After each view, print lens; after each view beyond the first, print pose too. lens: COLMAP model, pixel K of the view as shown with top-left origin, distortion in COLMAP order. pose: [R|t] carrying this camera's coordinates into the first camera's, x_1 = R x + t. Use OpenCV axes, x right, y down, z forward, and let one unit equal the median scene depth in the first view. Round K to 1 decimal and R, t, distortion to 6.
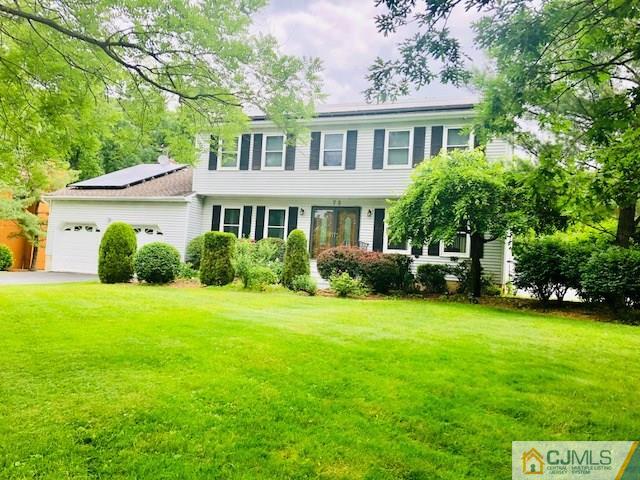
lens RADIAL K [[526.1, 0, 317.2], [0, 526.1, 254.5], [0, 0, 1]] dist [0.102501, -0.017050]
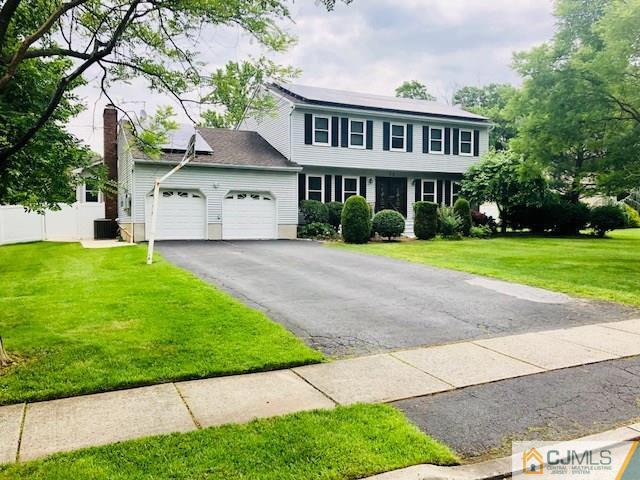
lens RADIAL K [[526.1, 0, 316.7], [0, 526.1, 240.3], [0, 0, 1]] dist [0.102501, -0.017050]
pose [[0.699718, -0.076034, 0.710362, -1.083627], [0.024238, 0.996275, 0.082761, -0.044329], [-0.714008, -0.040692, 0.698954, 0.154519]]
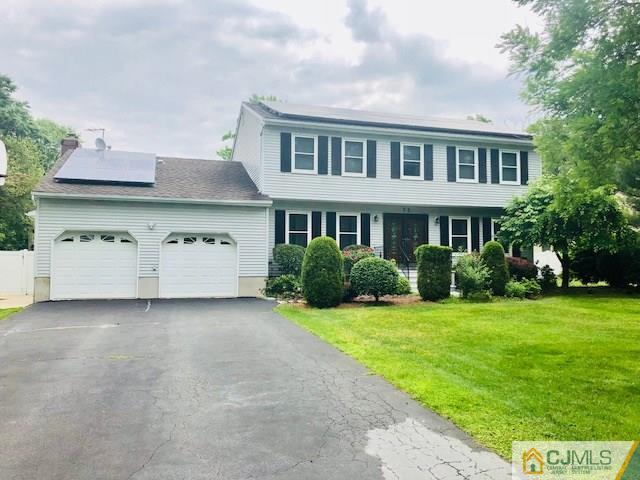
lens RADIAL K [[526.1, 0, 320.7], [0, 526.1, 243.9], [0, 0, 1]] dist [0.102501, -0.017050]
pose [[0.791512, -0.025091, 0.610638, -0.732085], [0.032746, 0.999463, -0.001377, -0.034301], [-0.610275, 0.021085, 0.791909, 0.260239]]
